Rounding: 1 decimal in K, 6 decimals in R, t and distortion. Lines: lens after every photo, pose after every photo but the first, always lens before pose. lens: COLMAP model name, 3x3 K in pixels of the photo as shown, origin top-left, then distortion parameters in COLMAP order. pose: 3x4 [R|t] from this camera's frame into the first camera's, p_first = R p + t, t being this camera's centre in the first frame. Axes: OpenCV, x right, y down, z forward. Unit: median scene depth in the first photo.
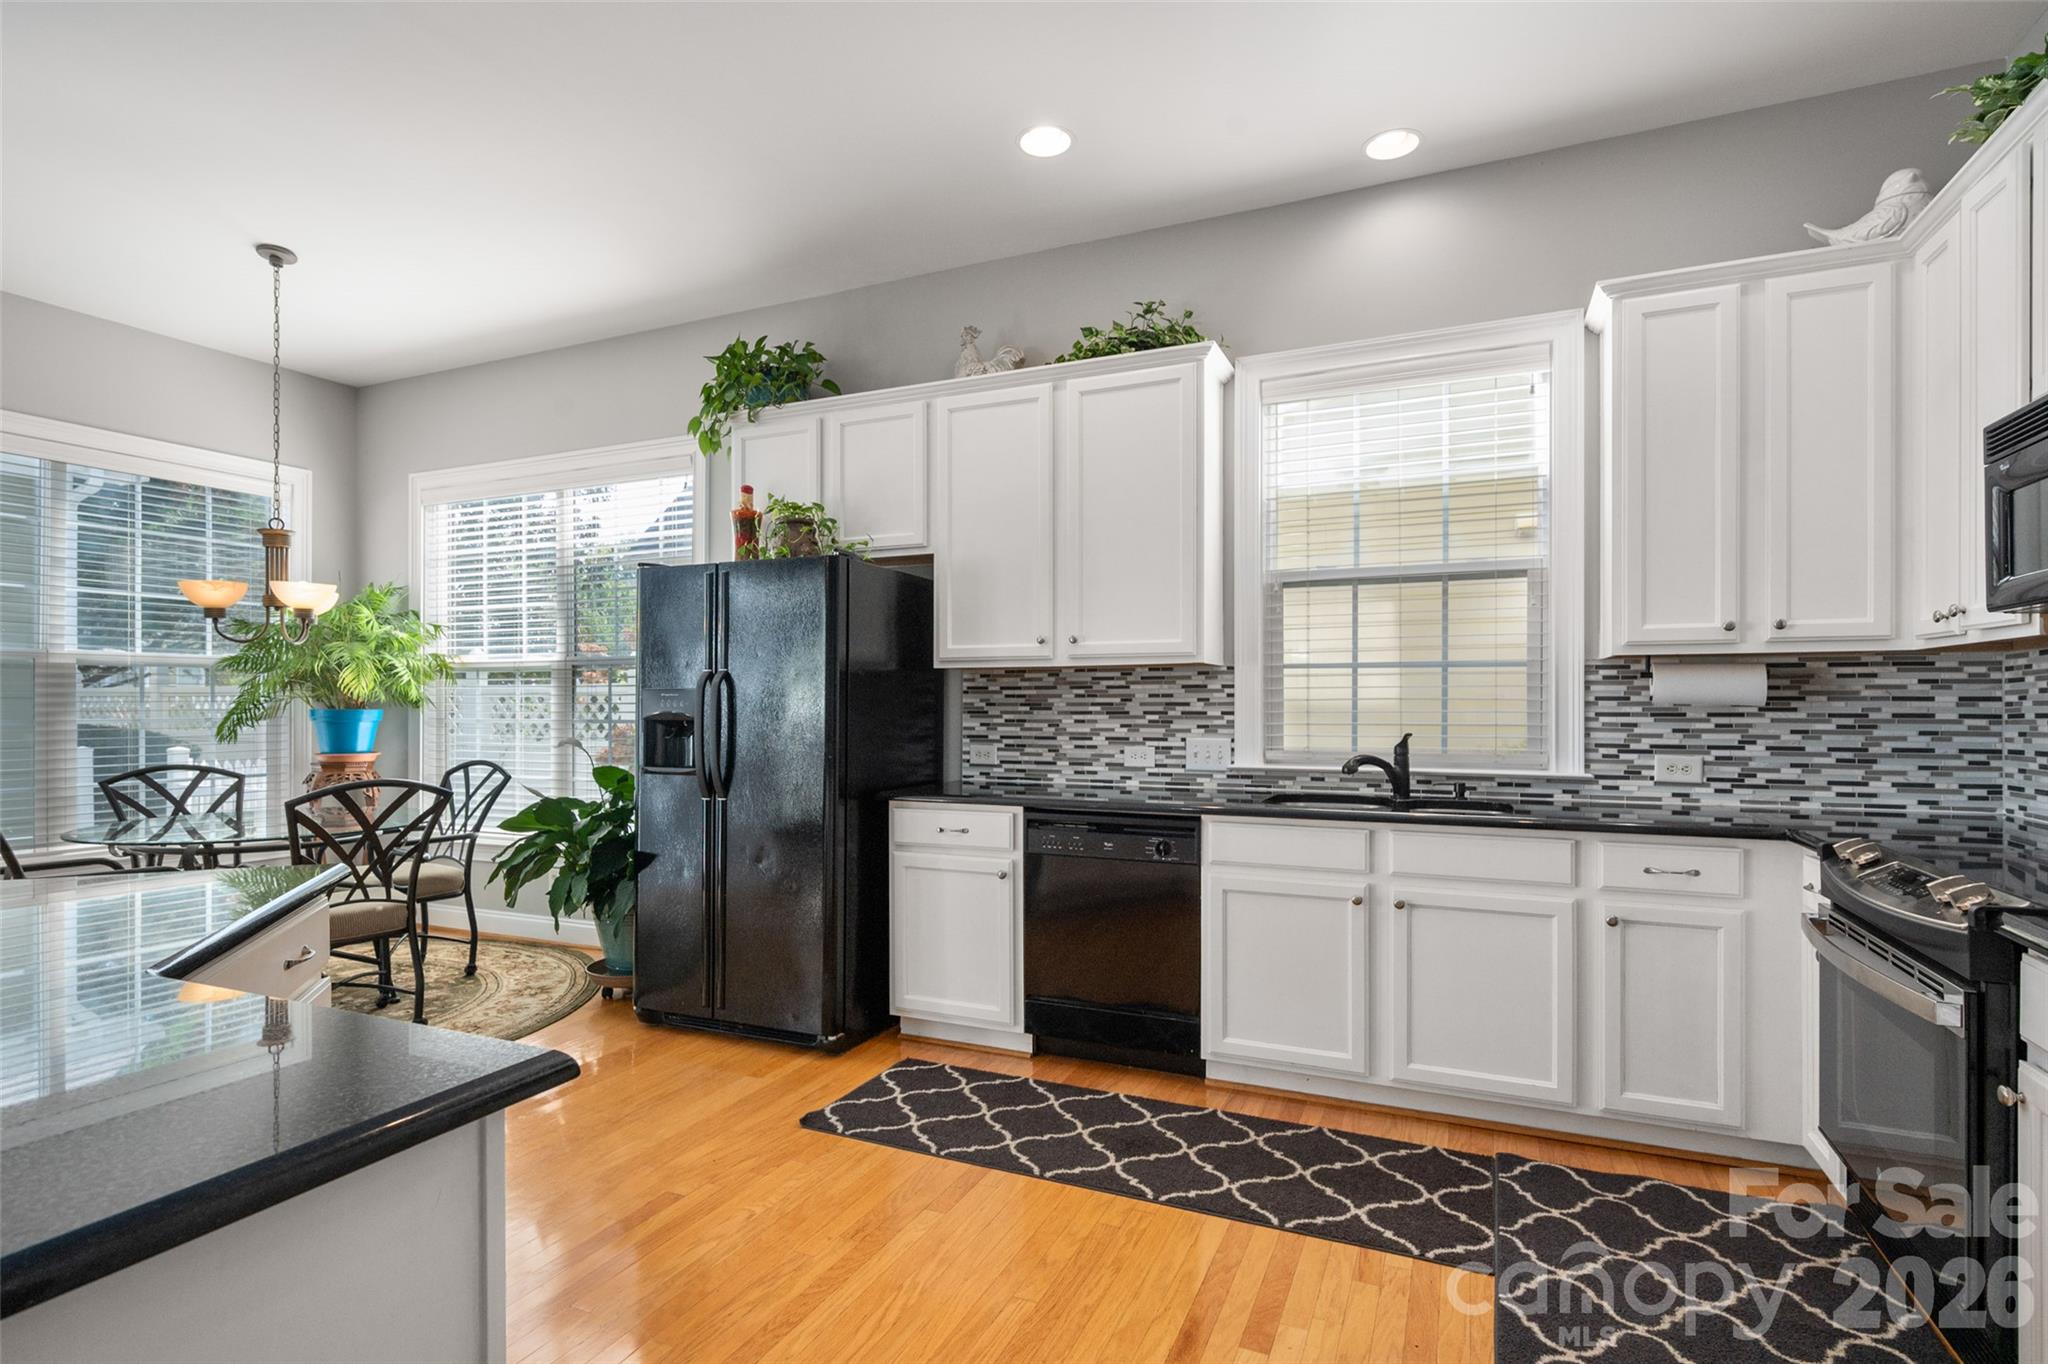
lens RADIAL K [[1011.4, 0, 1019.7], [0, 1011.4, 707.6], [0, 0, 1]] dist [-0.002477, -0.000754]
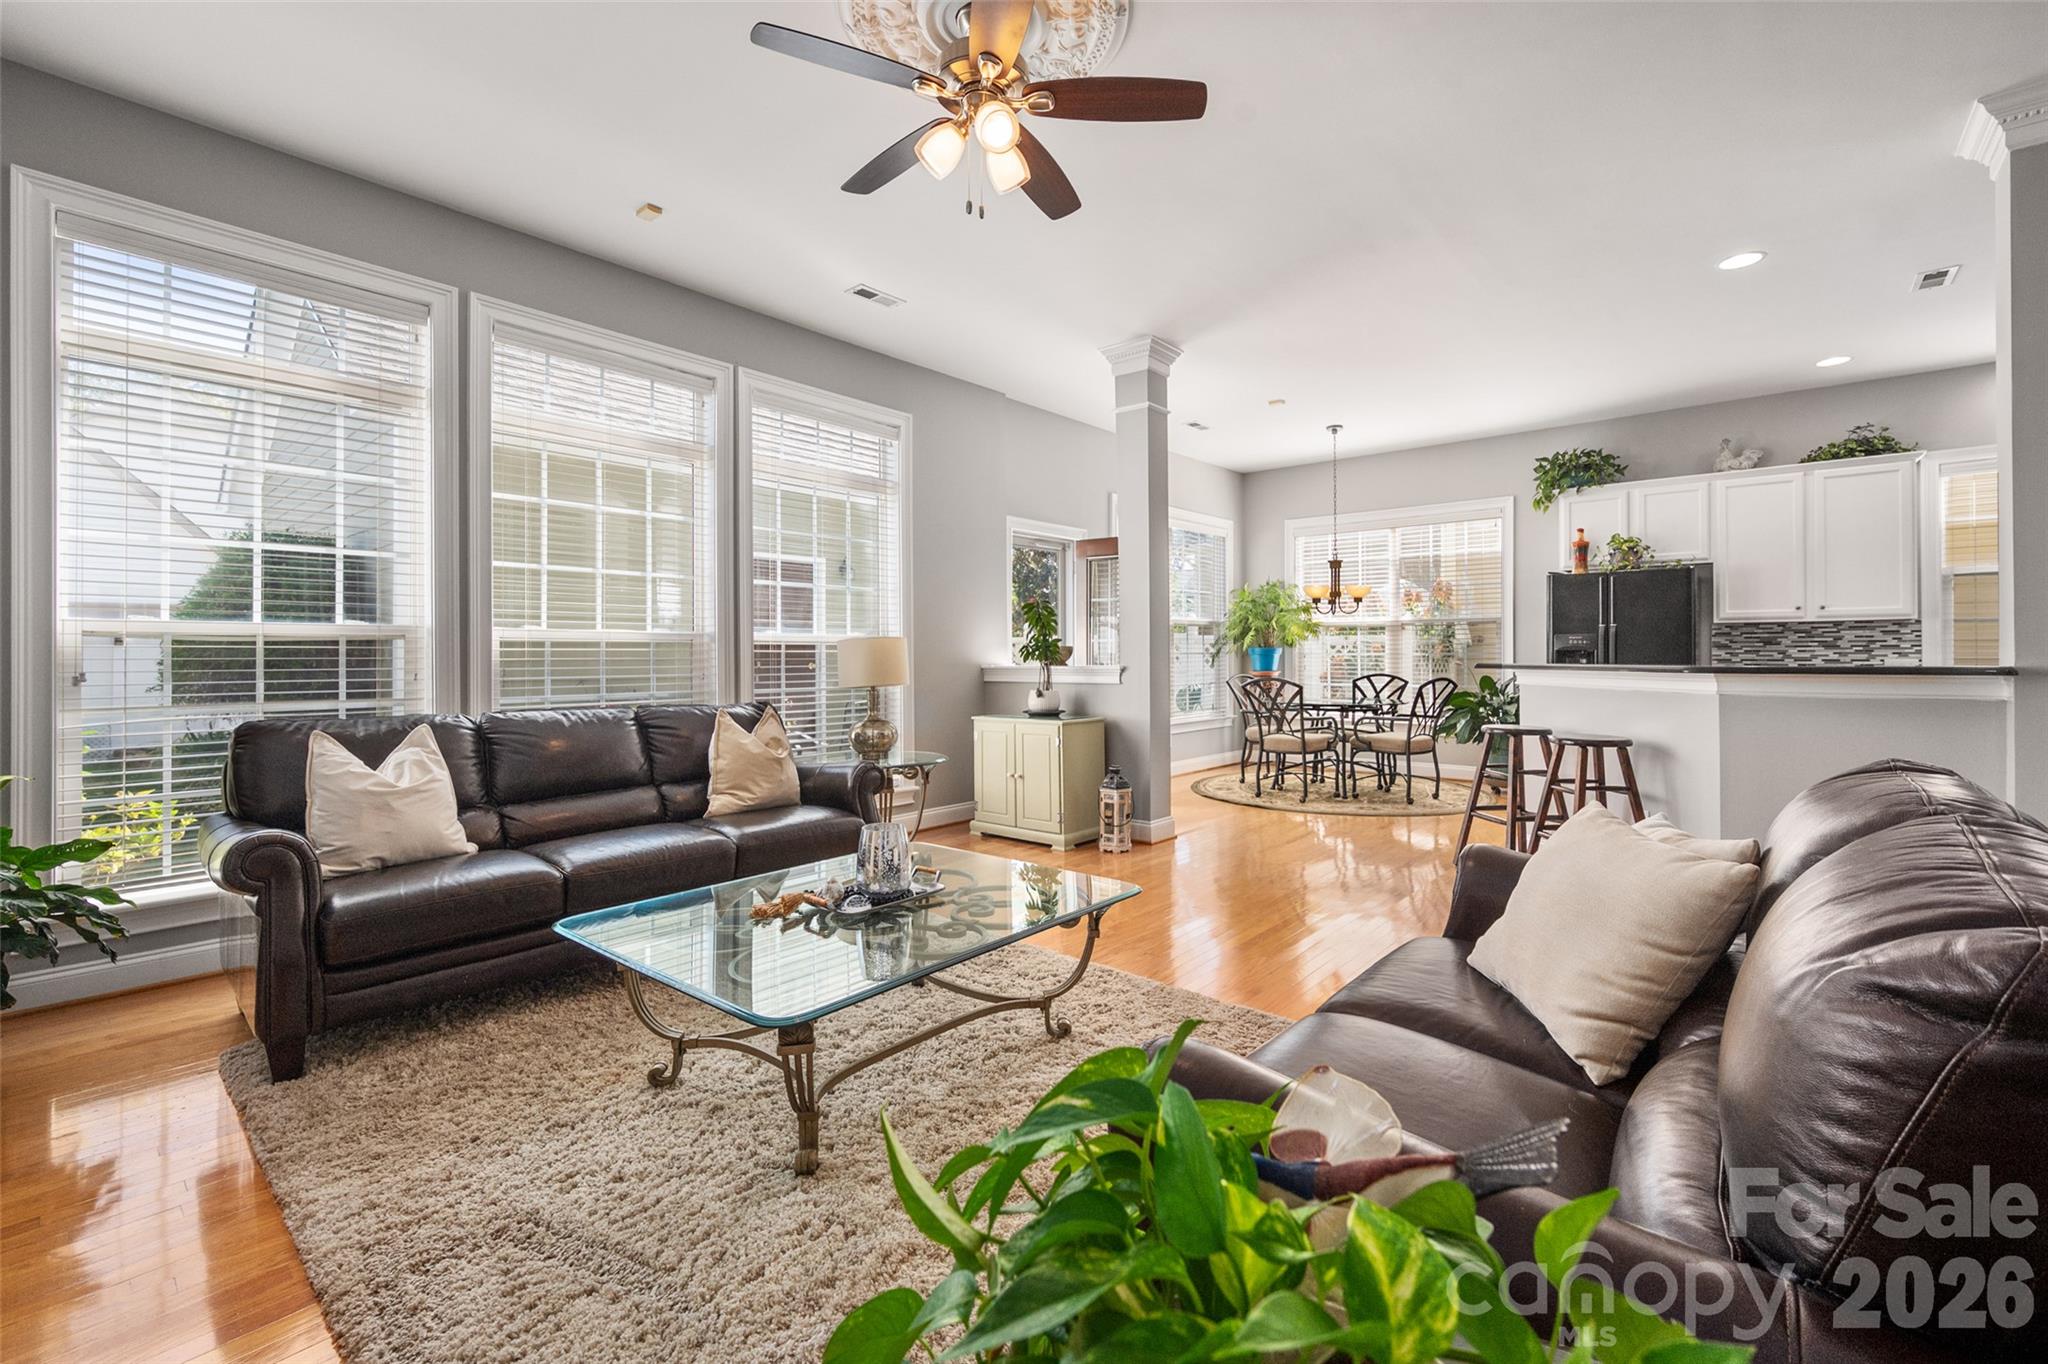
lens RADIAL K [[881.4, 0, 1036.5], [0, 881.4, 660.7], [0, 0, 1]] dist [0.000409, 0.000577]
pose [[0.958772, 0.001056, -0.284173, -0.871595], [0.000519, 0.999985, 0.005467, 0.023063], [0.284174, -0.005390, 0.958757, -0.995967]]
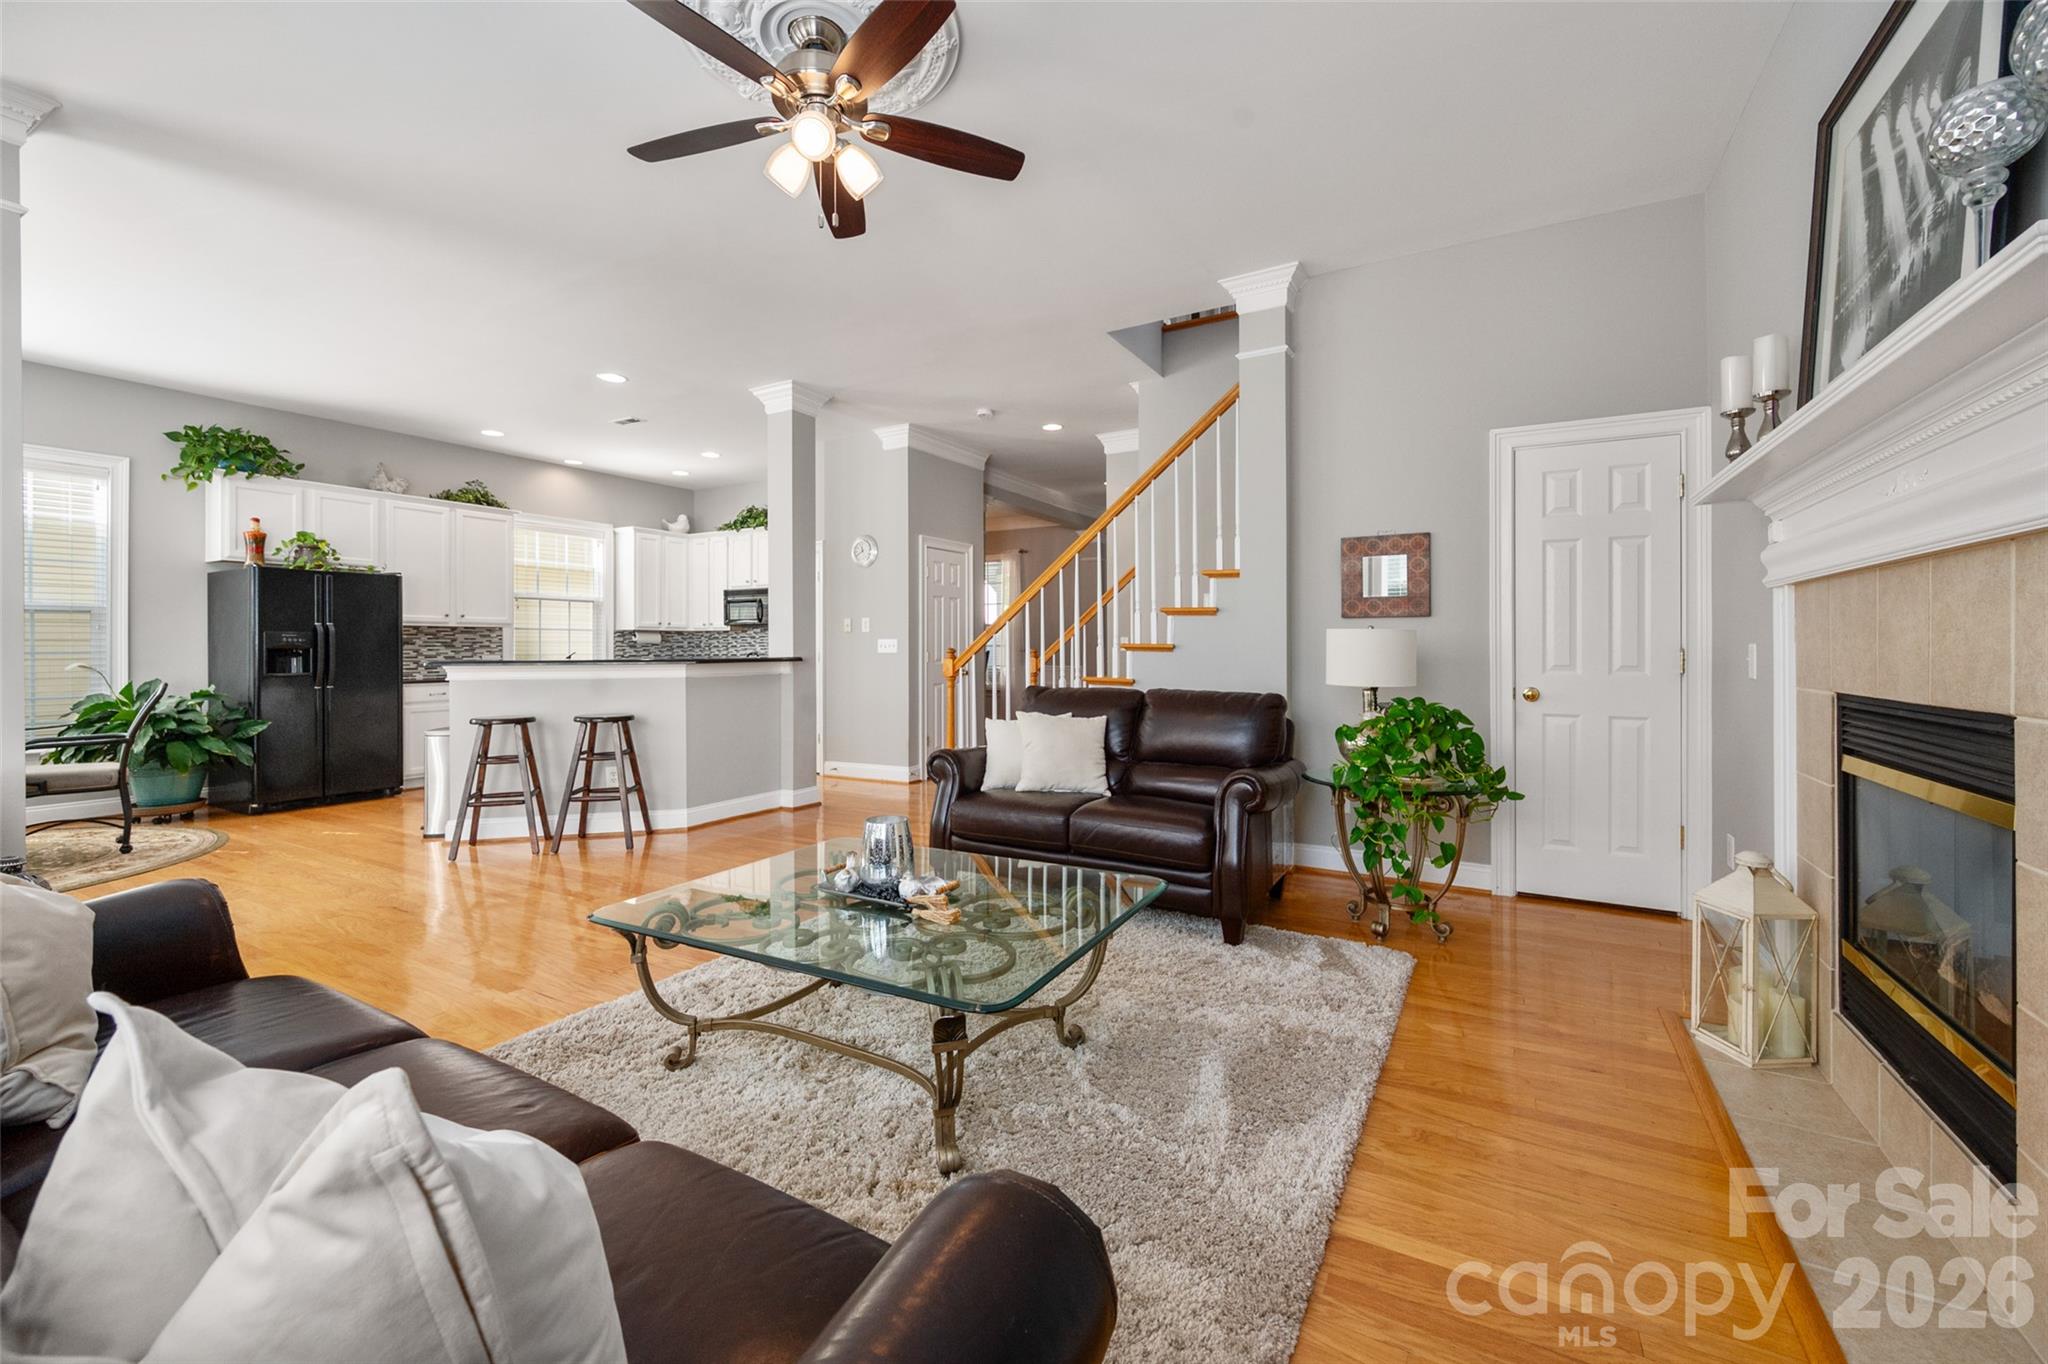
lens RADIAL K [[831.5, 0, 1042.0], [0, 831.5, 648.0], [0, 0, 1]] dist [-0.001574, -0.001507]
pose [[0.083276, 0.000664, 0.996526, -1.791842], [0.004503, 0.999989, -0.001043, 0.019089], [-0.996516, 0.004574, 0.083273, -0.561068]]
